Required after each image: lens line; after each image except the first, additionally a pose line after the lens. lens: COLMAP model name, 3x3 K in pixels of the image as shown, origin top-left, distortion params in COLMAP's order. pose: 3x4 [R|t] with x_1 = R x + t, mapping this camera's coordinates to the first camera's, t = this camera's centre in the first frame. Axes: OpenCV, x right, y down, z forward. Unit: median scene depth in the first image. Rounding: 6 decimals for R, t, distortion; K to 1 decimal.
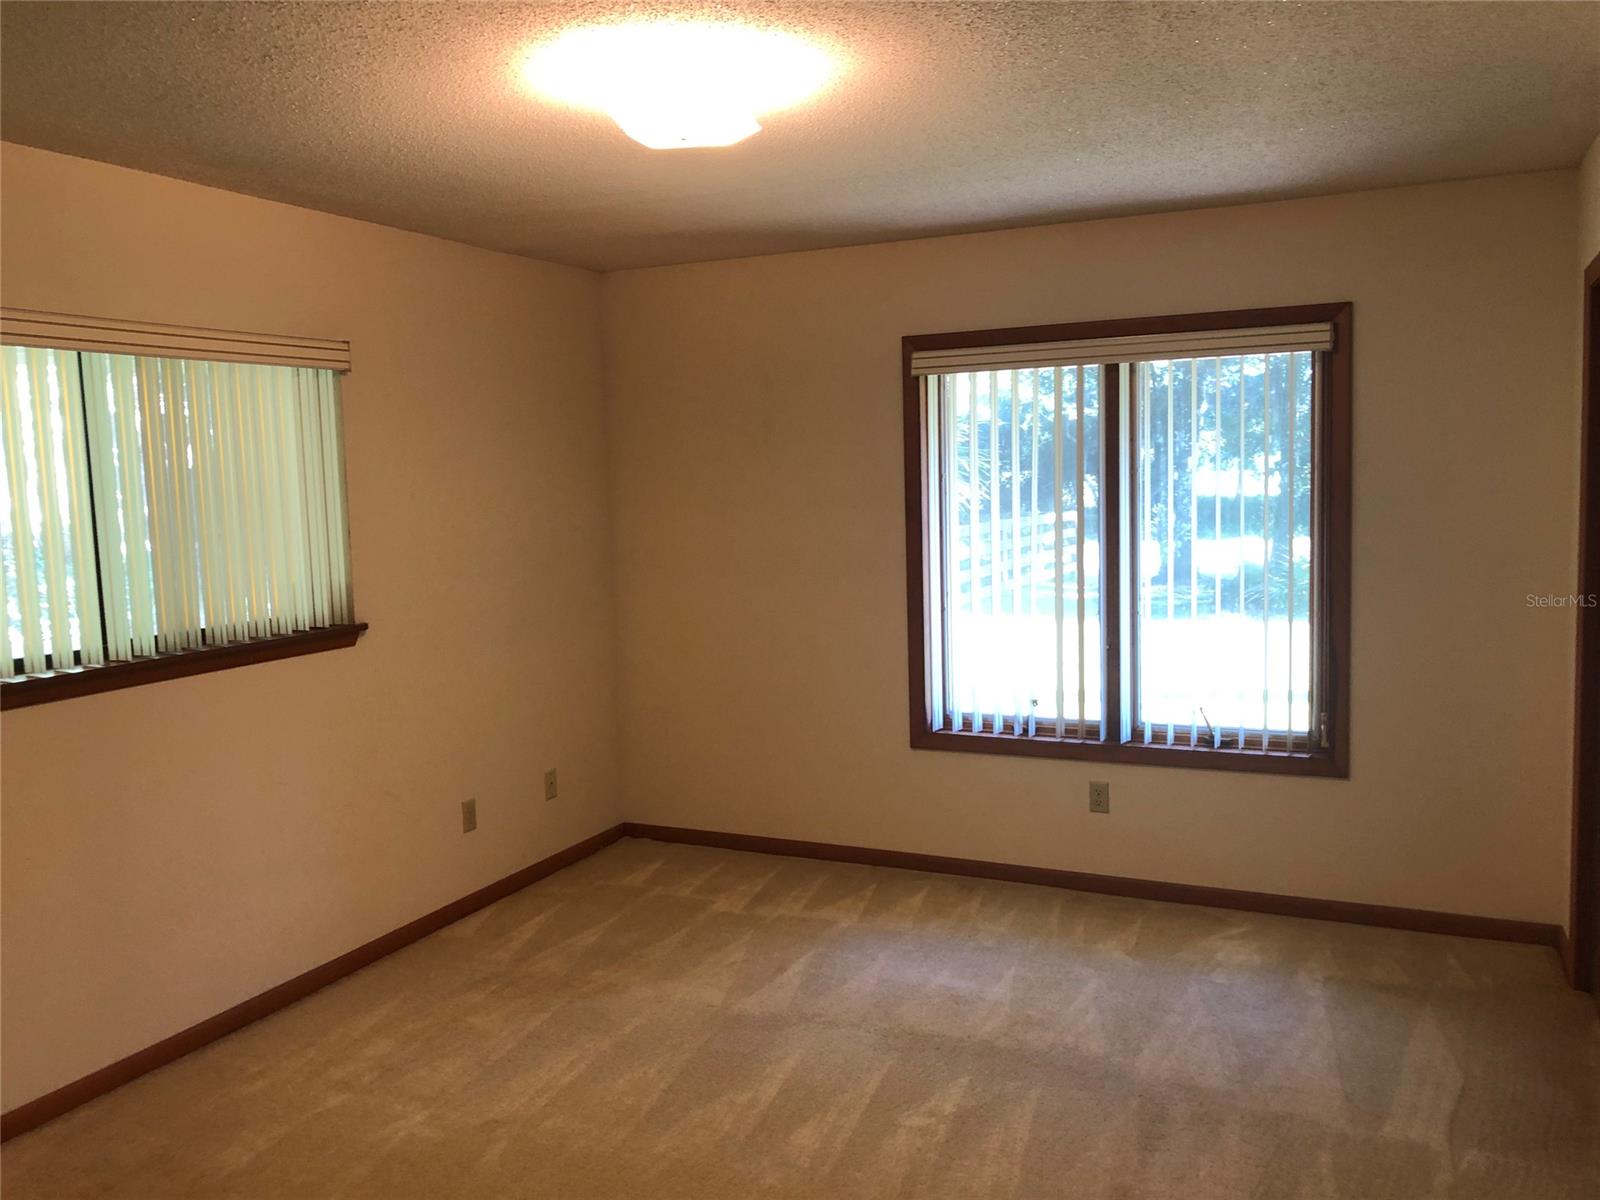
lens RADIAL K [[1314.5, 0, 791.9], [0, 1314.5, 611.2], [0, 0, 1]] dist [0.035995, -0.043394]
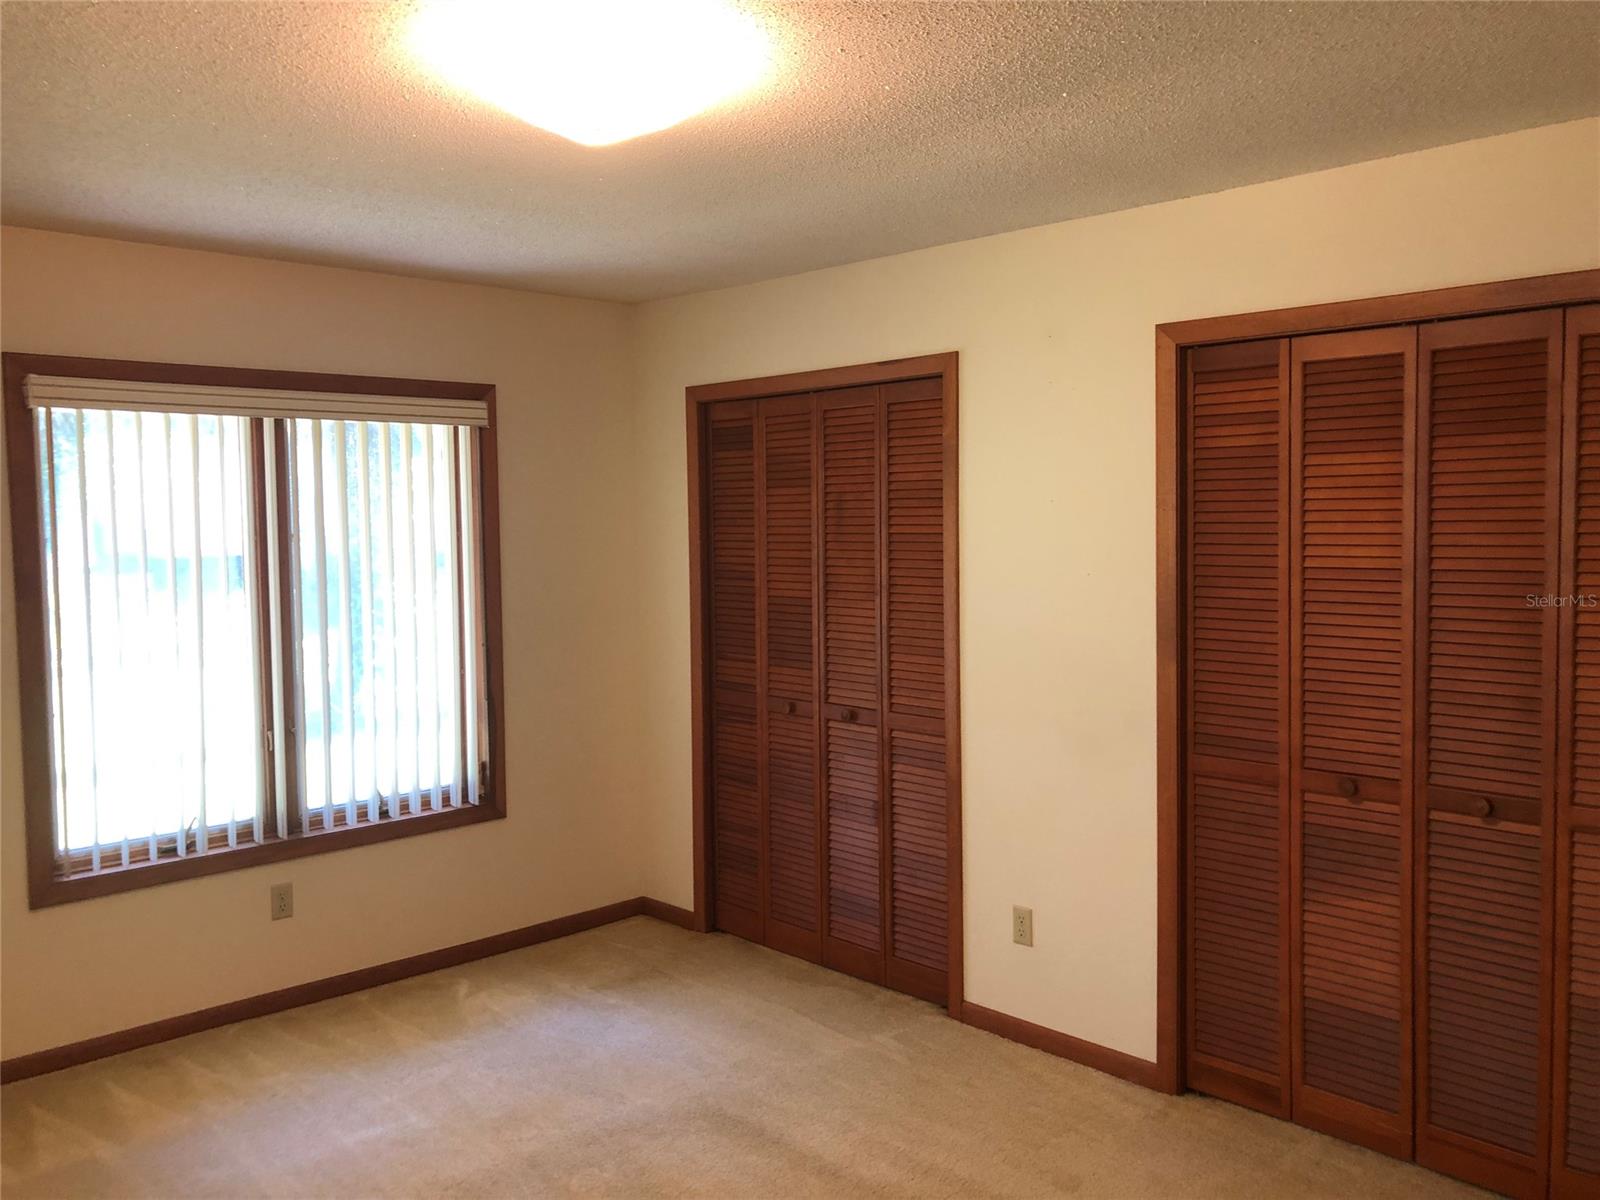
lens RADIAL K [[1314.5, 0, 793.1], [0, 1314.5, 602.3], [0, 0, 1]] dist [0.035995, -0.043394]
pose [[0.371174, -0.042397, 0.927595, -0.473897], [0.102022, 0.994771, 0.004644, -0.029703], [-0.922942, 0.092912, 0.373559, 0.342979]]
